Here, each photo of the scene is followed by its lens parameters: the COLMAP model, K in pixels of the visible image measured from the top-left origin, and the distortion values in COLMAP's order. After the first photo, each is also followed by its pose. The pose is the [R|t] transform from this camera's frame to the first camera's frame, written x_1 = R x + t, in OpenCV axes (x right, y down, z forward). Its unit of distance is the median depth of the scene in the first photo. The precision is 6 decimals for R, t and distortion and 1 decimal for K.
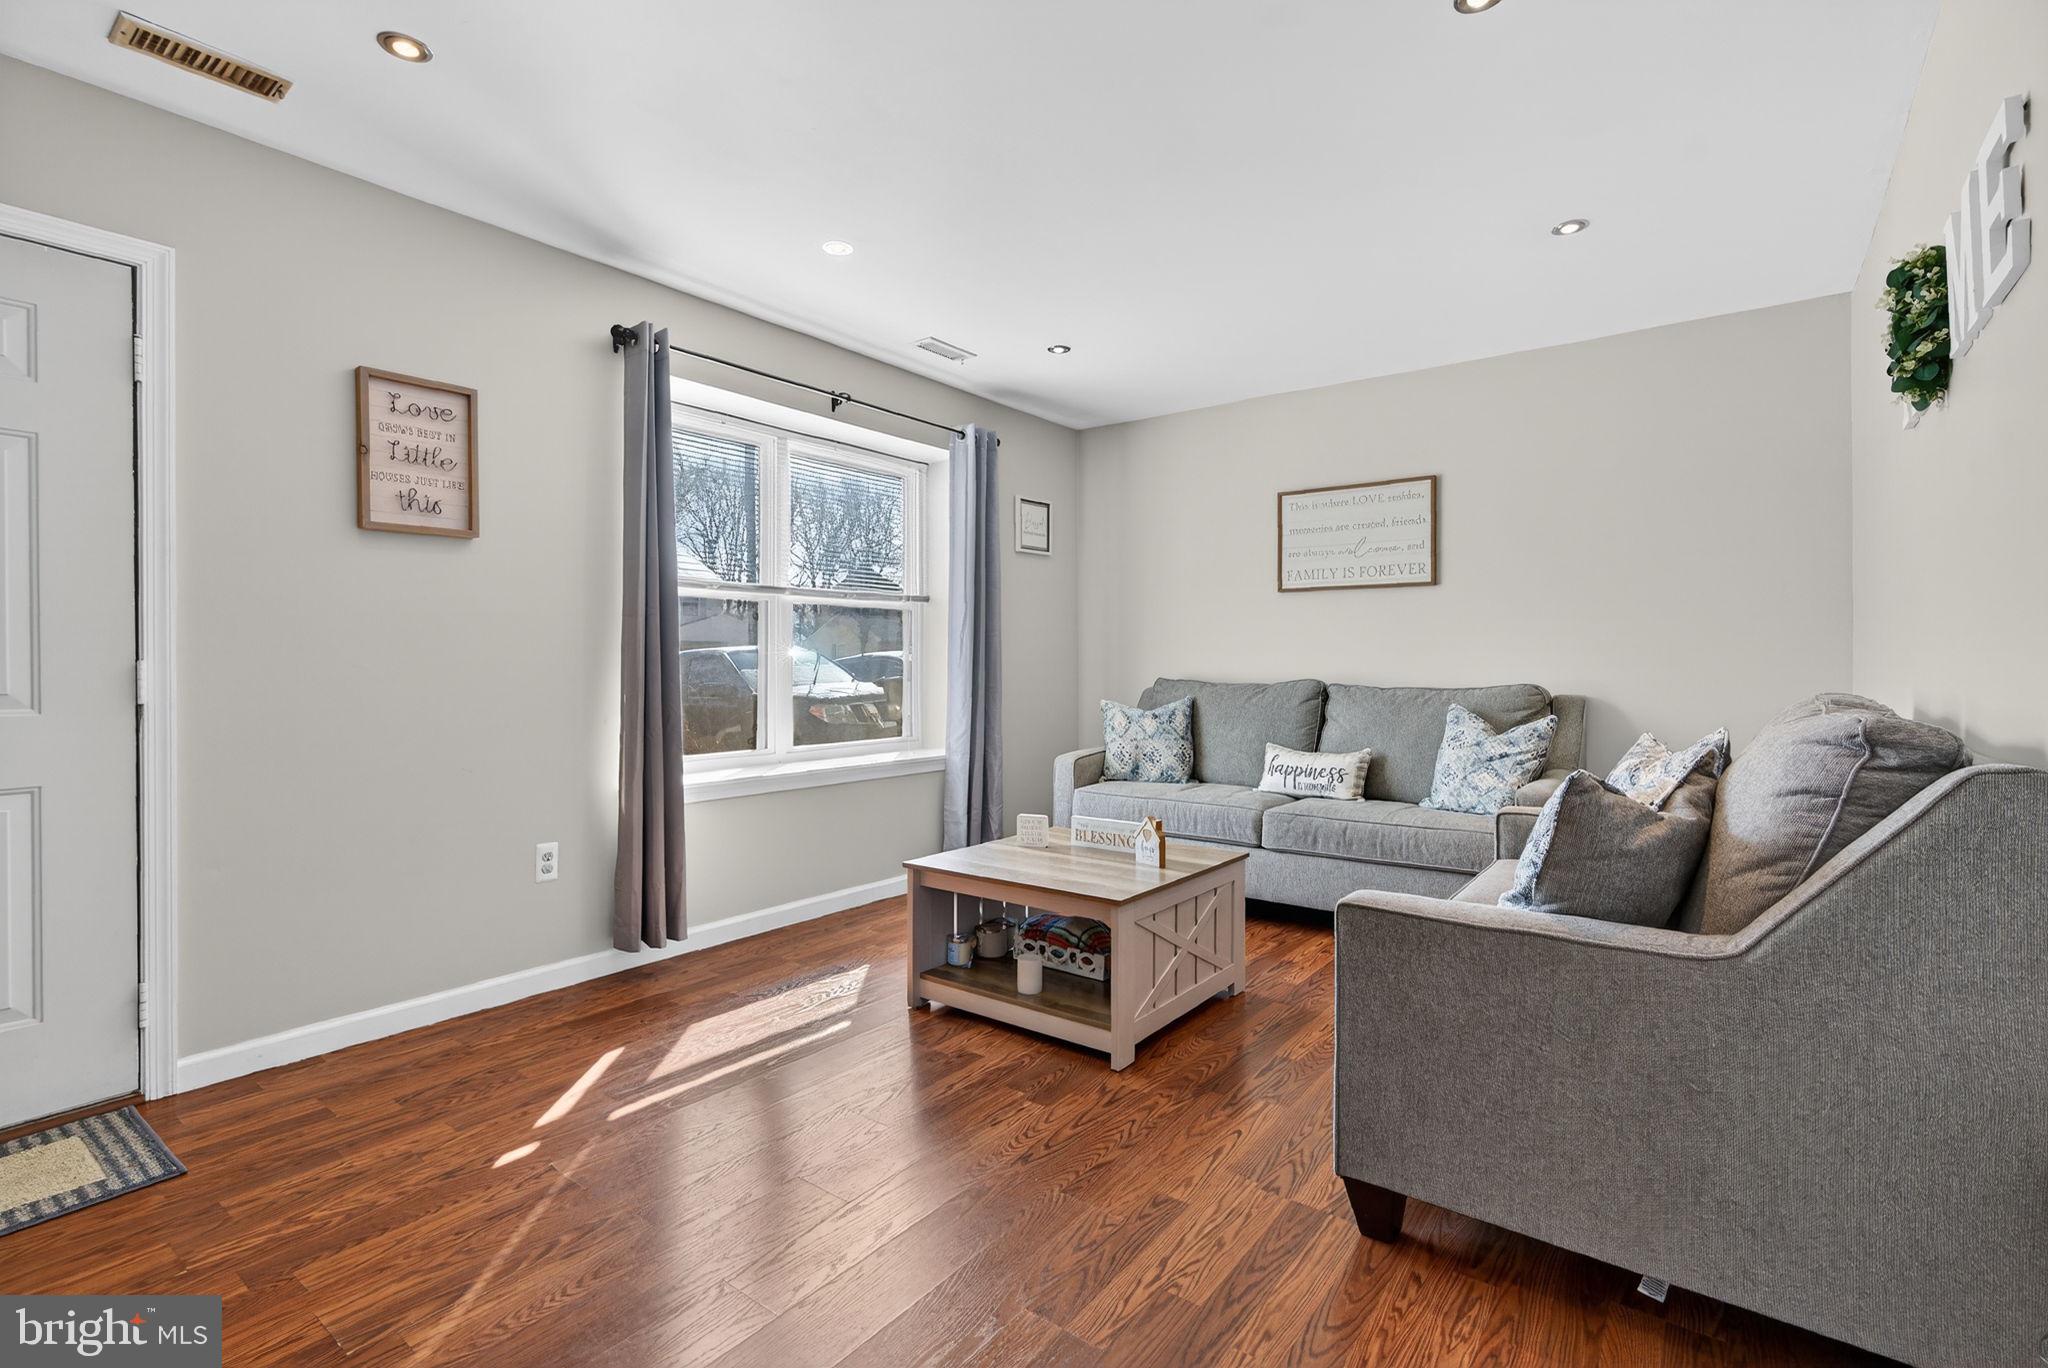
lens RADIAL K [[915.8, 0, 1023.9], [0, 915.8, 669.4], [0, 0, 1]] dist [0.001842, 0.001084]
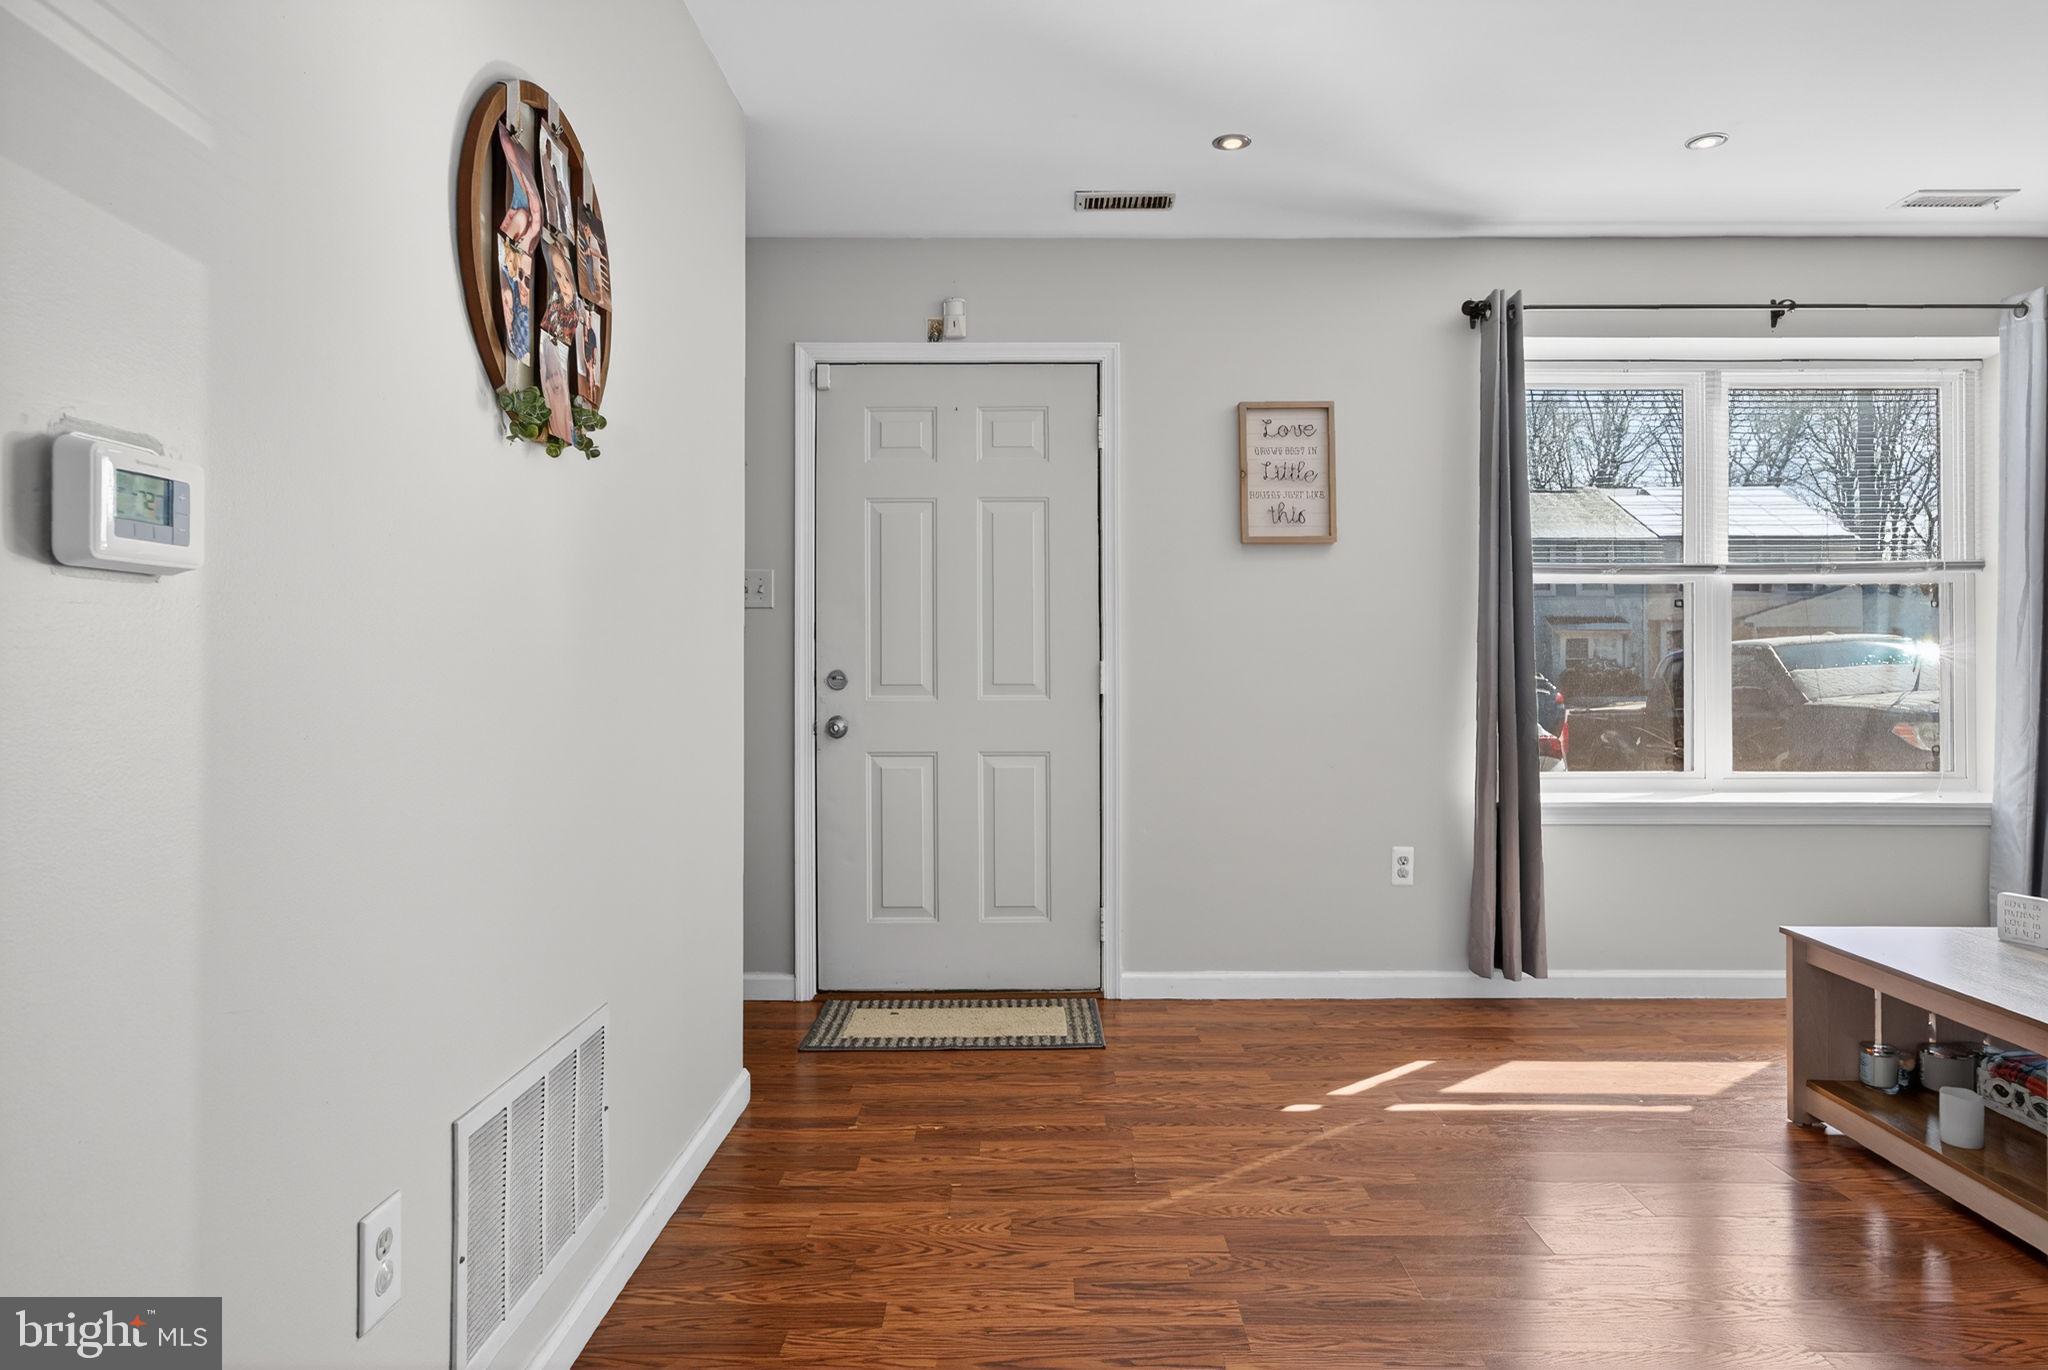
lens RADIAL K [[1216.3, 0, 1068.8], [0, 1216.3, 654.0], [0, 0, 1]] dist [0.002750, 0.001395]
pose [[0.618088, -0.002240, -0.786106, 0.292123], [-0.005813, 0.999956, -0.007419, -0.004241], [0.786087, 0.009155, 0.618048, -0.087412]]
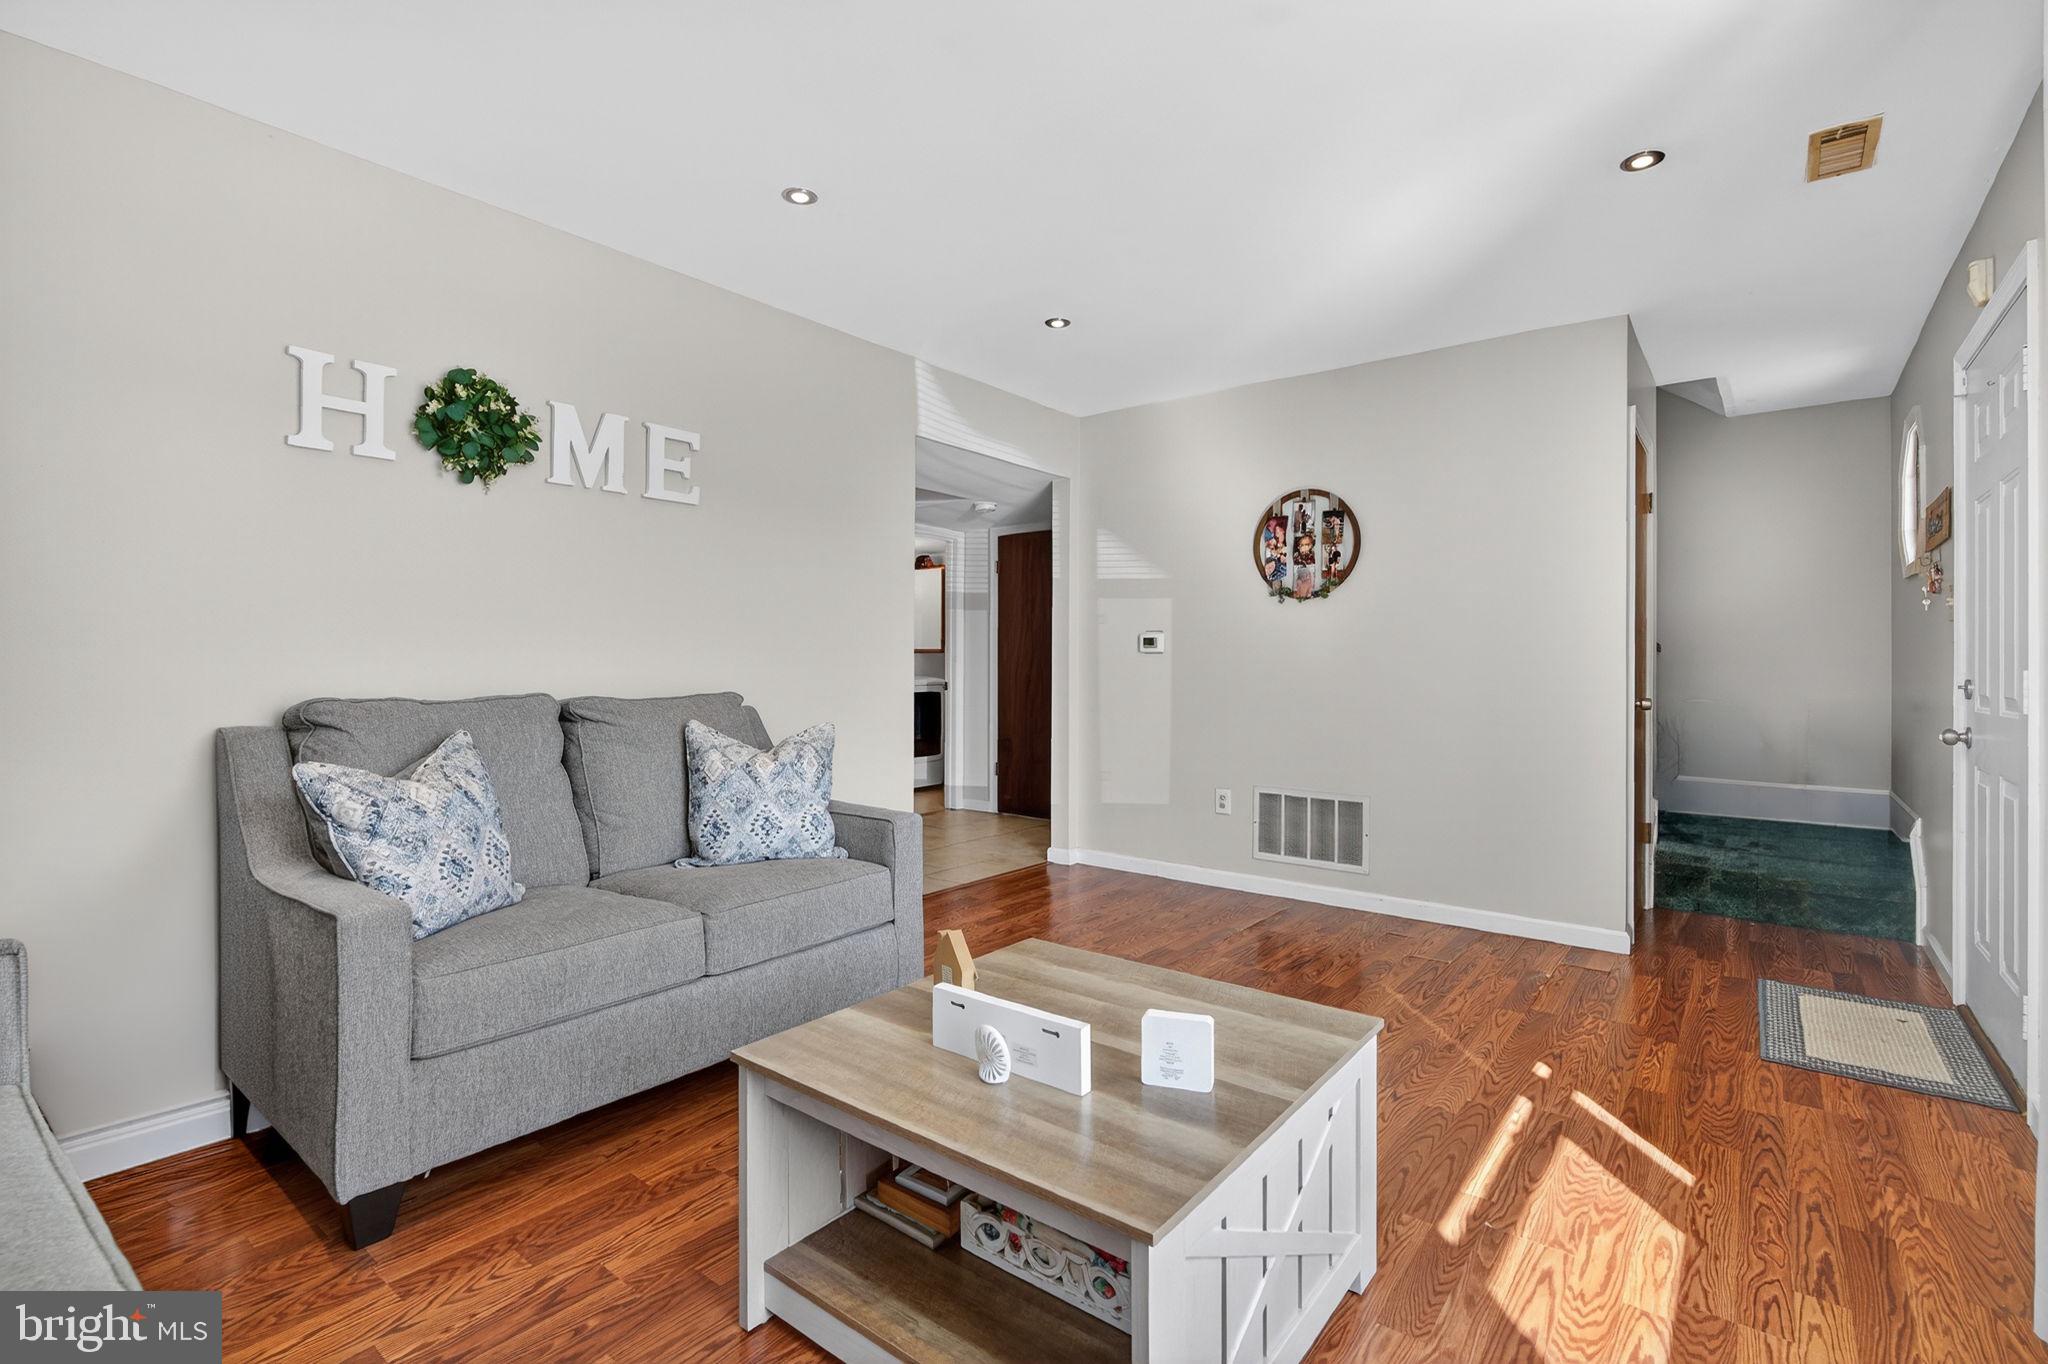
lens RADIAL K [[915.8, 0, 1023.9], [0, 915.8, 667.4], [0, 0, 1]] dist [0.001842, 0.001084]
pose [[-0.999918, -0.002932, 0.012502, 0.084432], [-0.002877, 0.999986, 0.004390, -0.008737], [-0.012515, 0.004354, -0.999912, 1.537821]]
